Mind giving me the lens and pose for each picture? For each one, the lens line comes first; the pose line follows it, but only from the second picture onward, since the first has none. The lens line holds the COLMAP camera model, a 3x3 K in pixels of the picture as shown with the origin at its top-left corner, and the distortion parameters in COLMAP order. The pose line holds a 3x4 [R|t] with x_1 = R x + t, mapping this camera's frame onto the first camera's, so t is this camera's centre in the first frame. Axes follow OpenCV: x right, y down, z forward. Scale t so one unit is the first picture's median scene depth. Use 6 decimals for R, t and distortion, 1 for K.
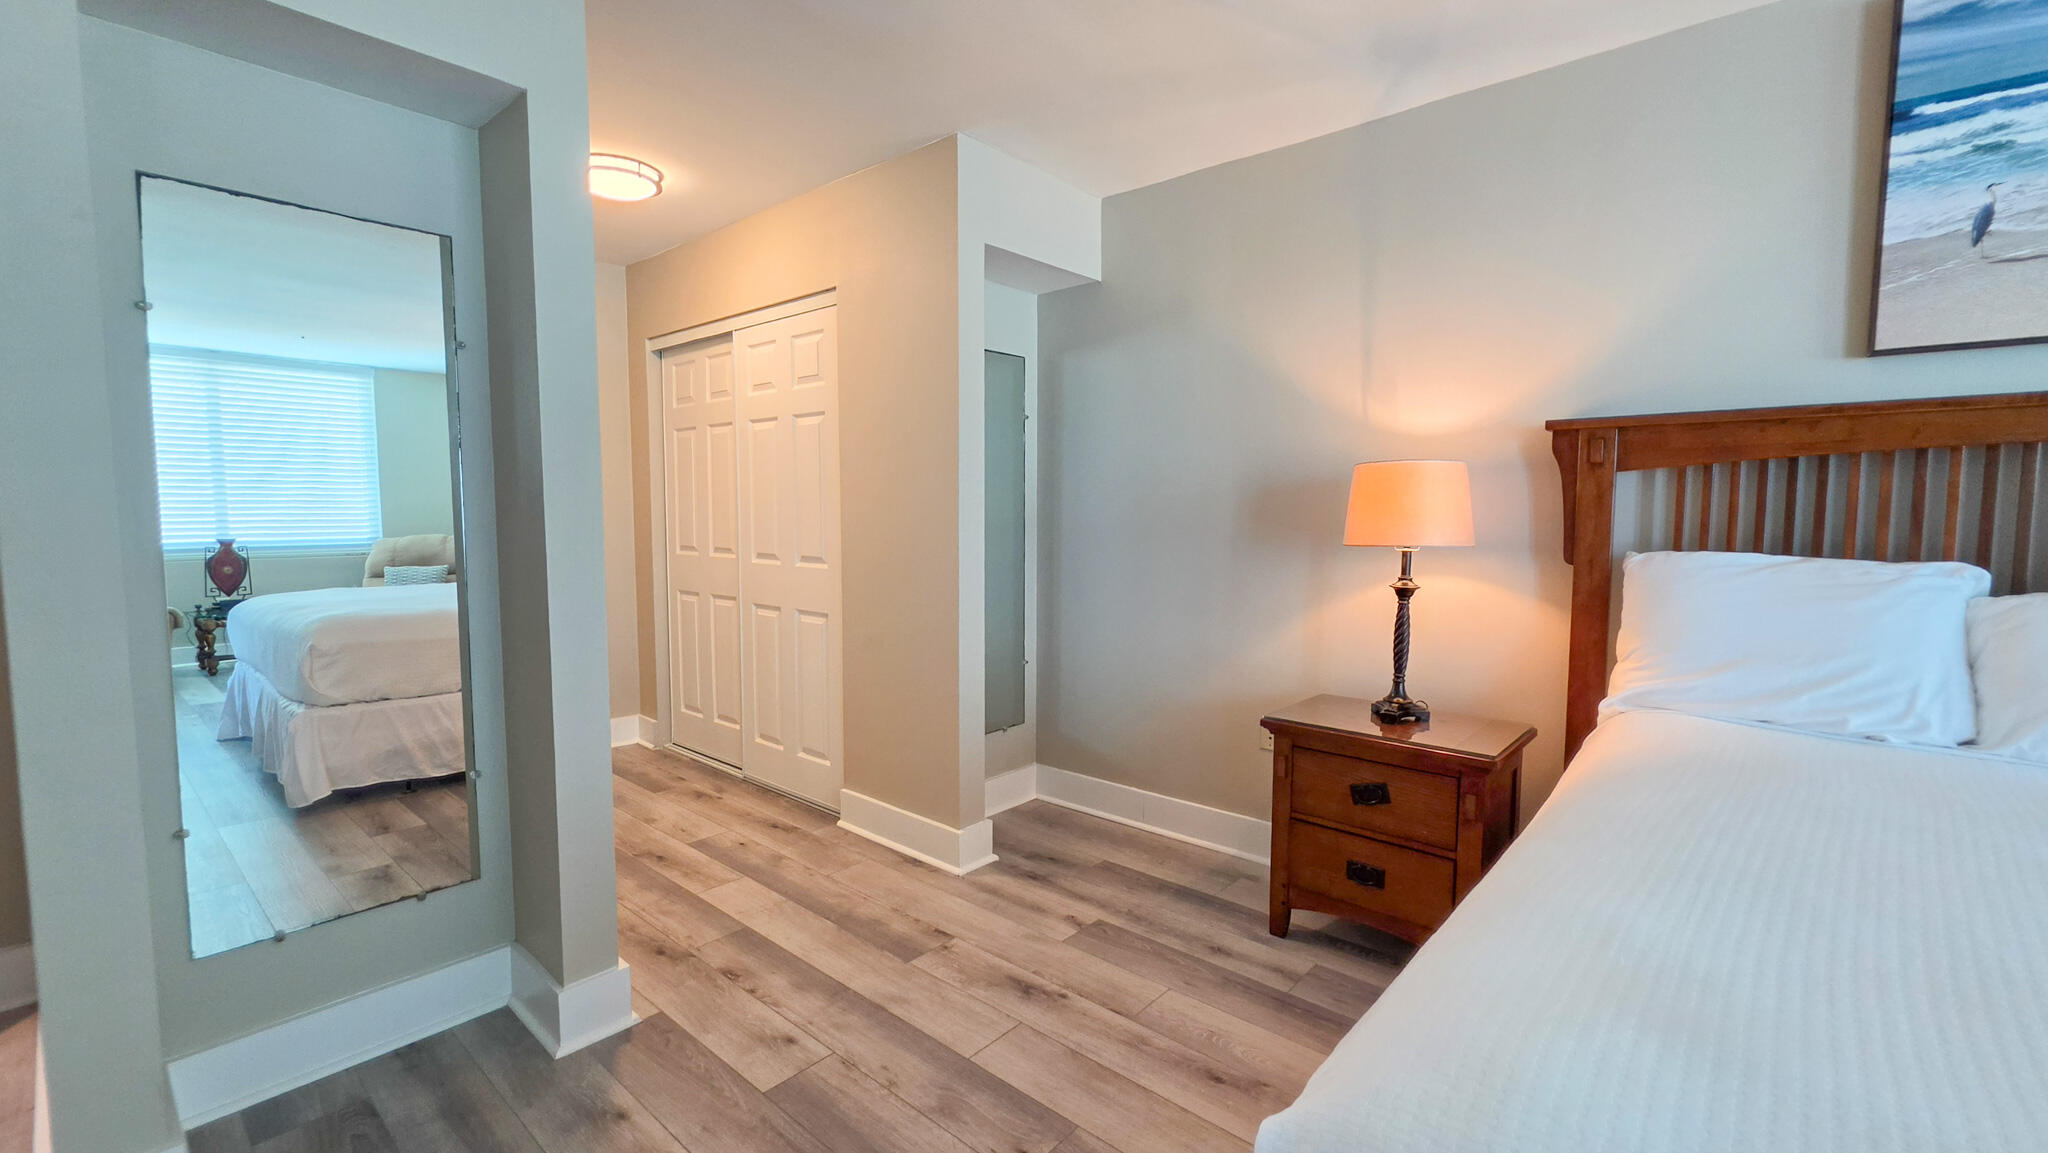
lens RADIAL K [[856.3, 0, 1023.2], [0, 856.3, 569.7], [0, 0, 1]] dist [0.000428, 0.000443]
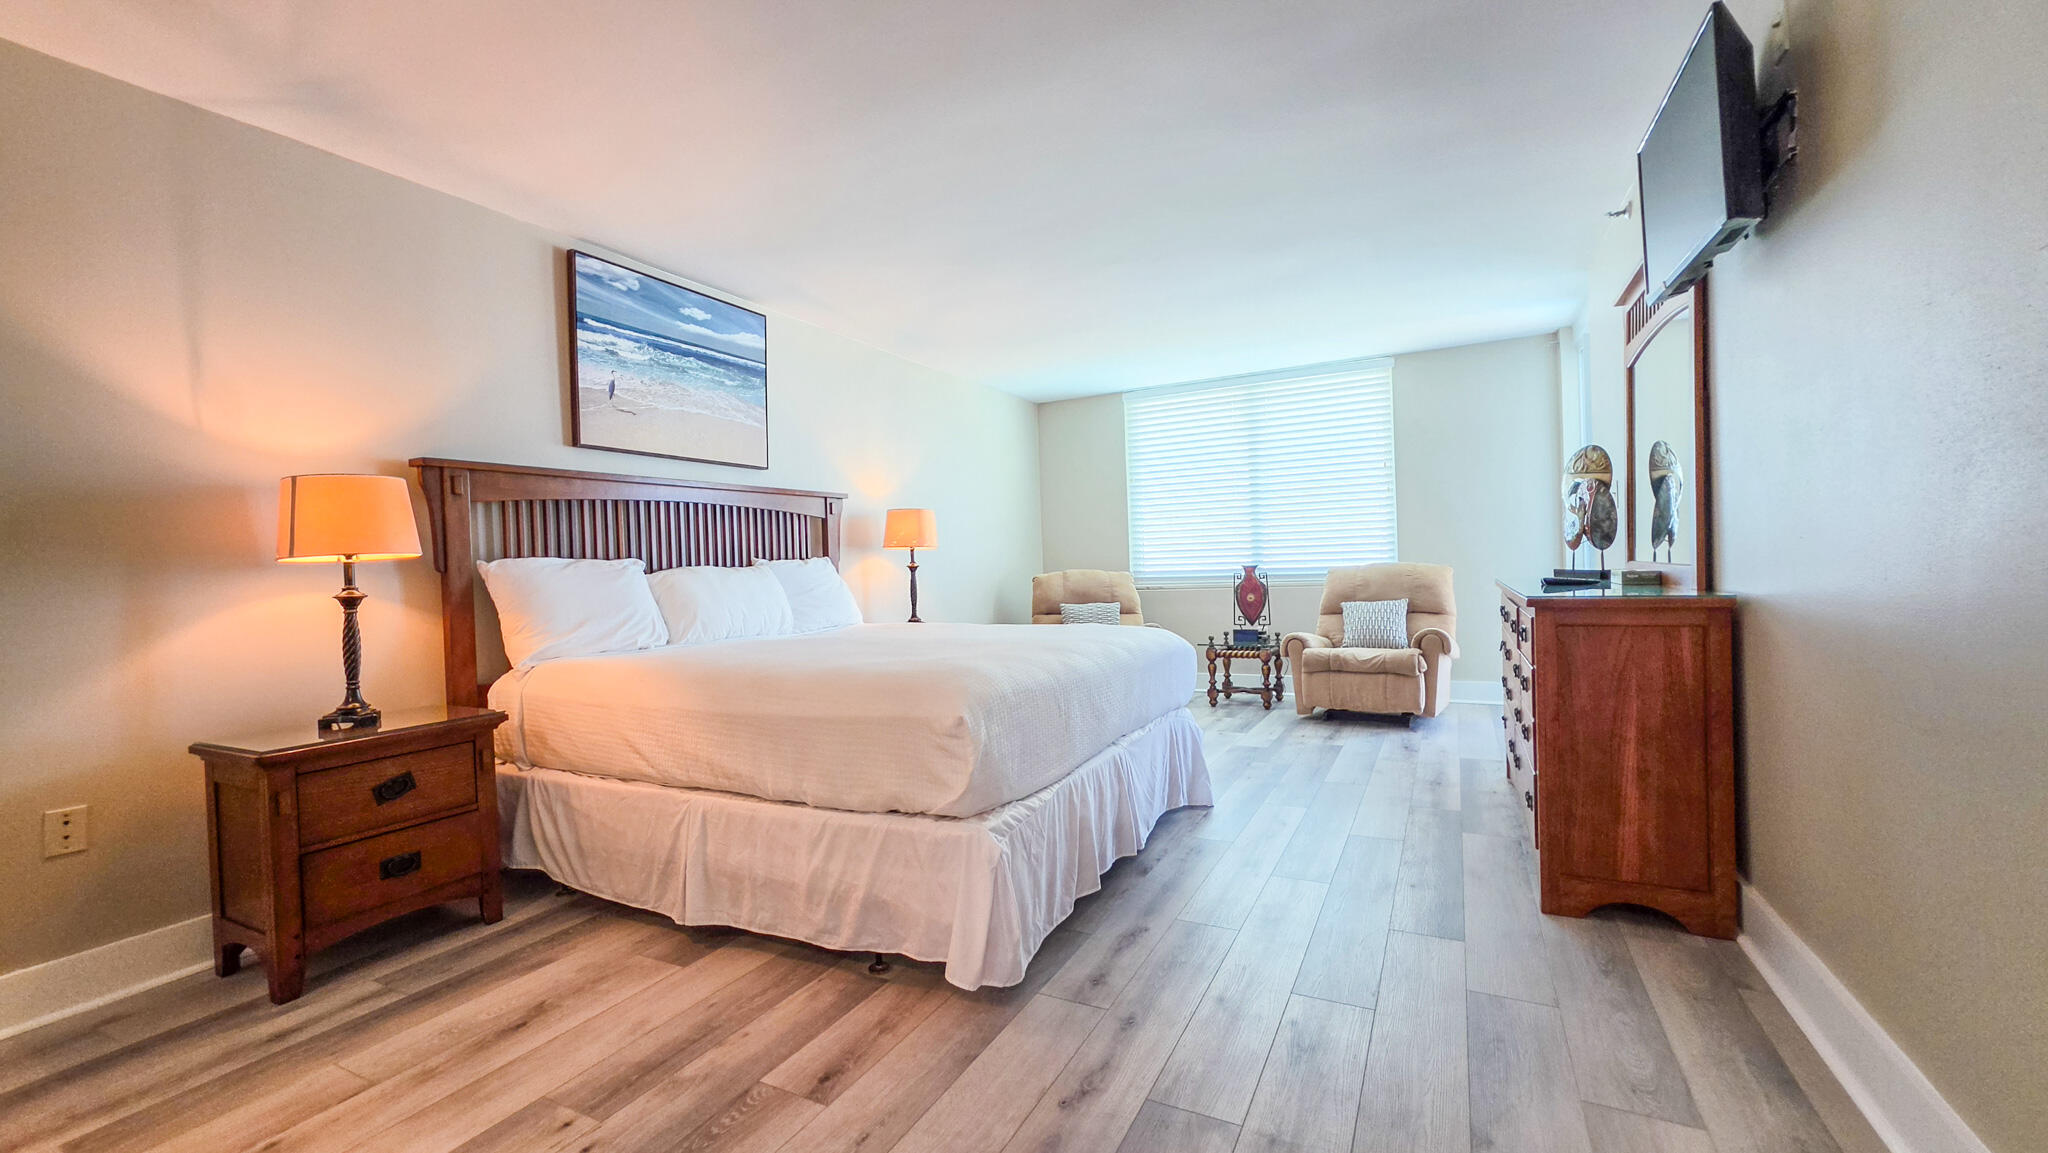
lens RADIAL K [[813.8, 0, 1017.5], [0, 813.8, 570.8], [0, 0, 1]] dist [-0.000048, 0.000555]
pose [[-0.230348, 0.002275, 0.973106, -0.725955], [0.110098, 0.993637, 0.023739, 0.056268], [-0.966860, 0.112605, -0.229133, 0.448292]]
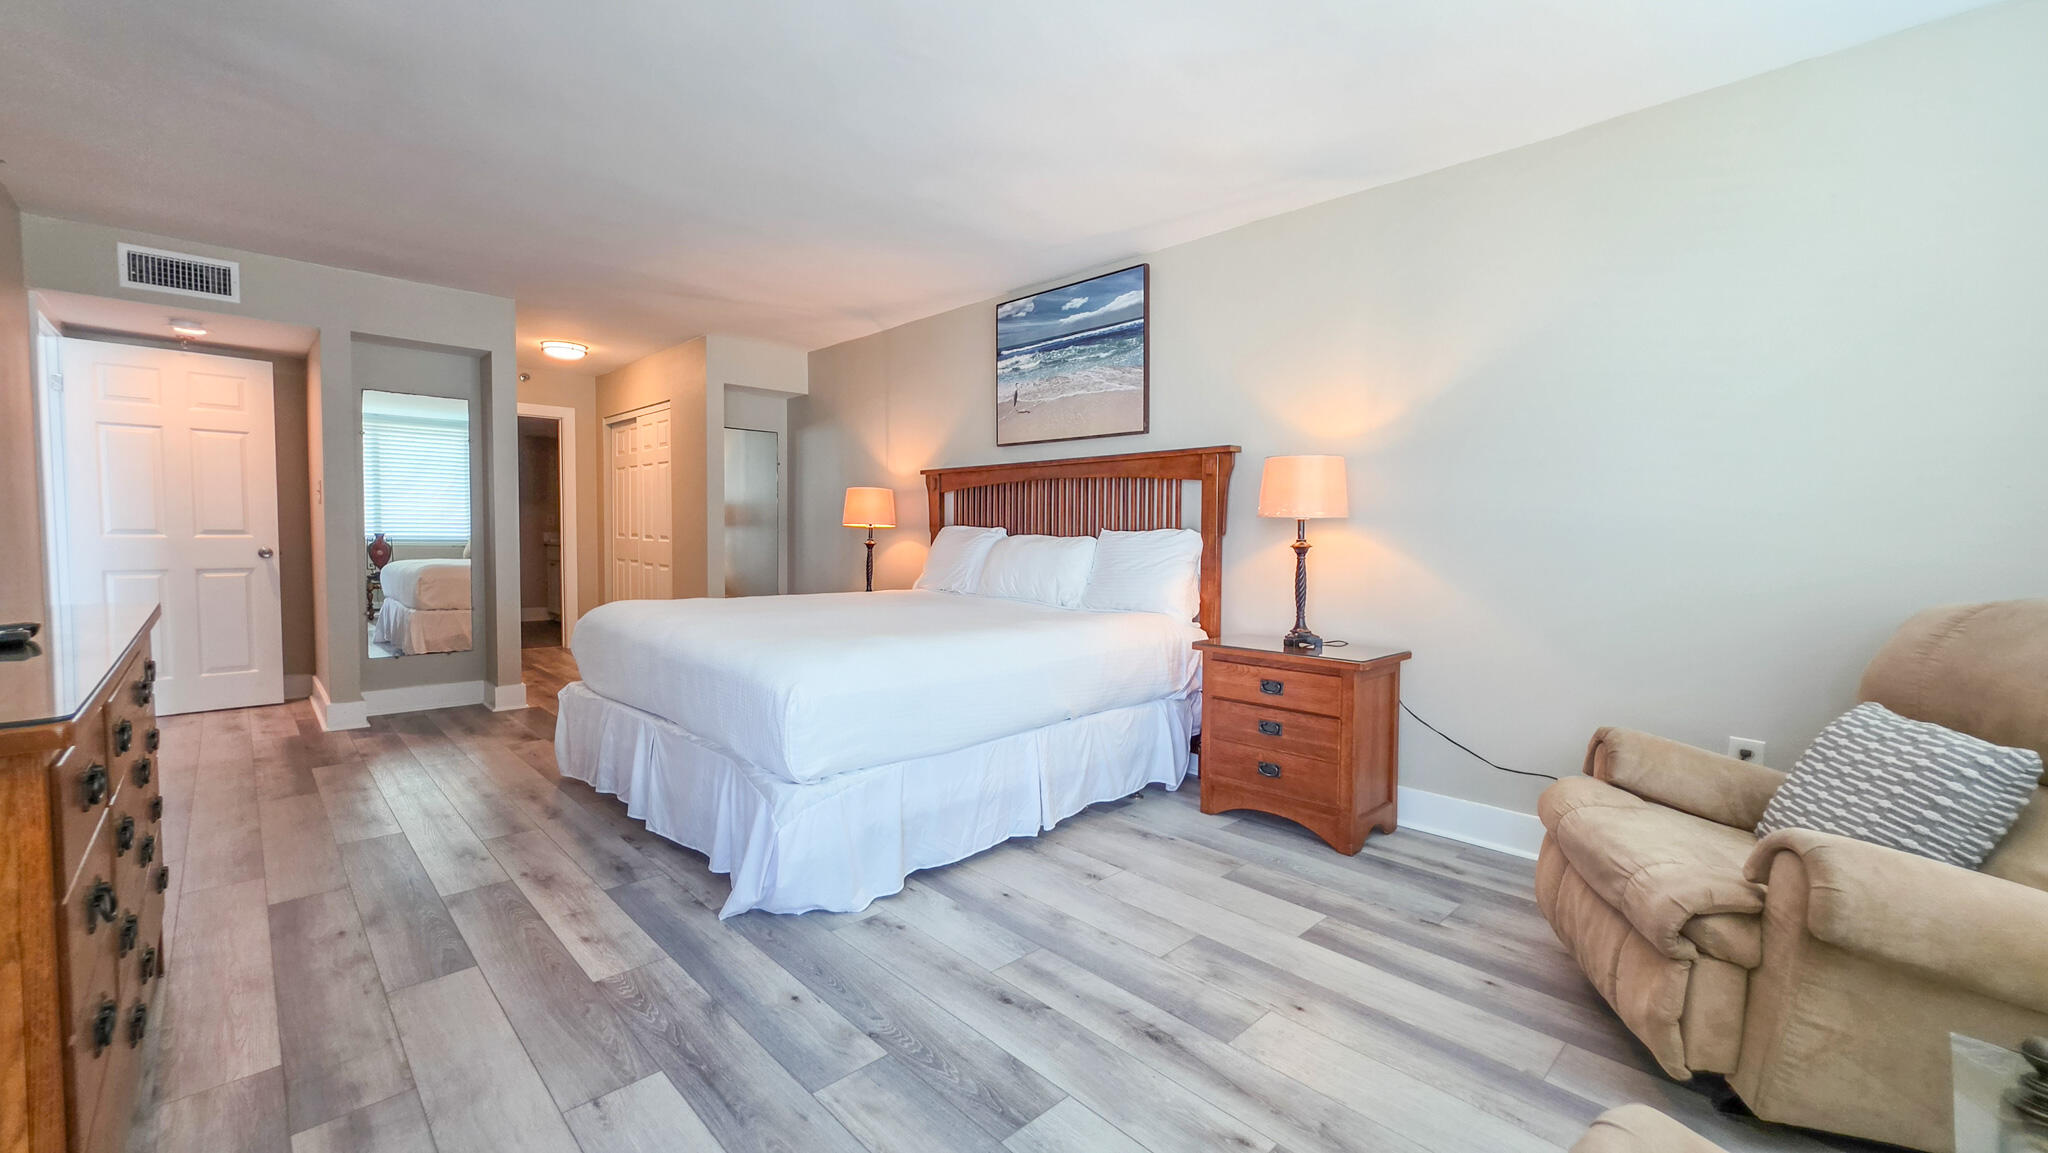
lens RADIAL K [[813.8, 0, 1017.5], [0, 813.8, 570.8], [0, 0, 1]] dist [-0.000048, 0.000555]
pose [[0.996531, 0.013430, -0.082126, 1.046348], [-0.015414, 0.999603, -0.023574, 0.141167], [0.081777, 0.024759, 0.996343, -1.138343]]
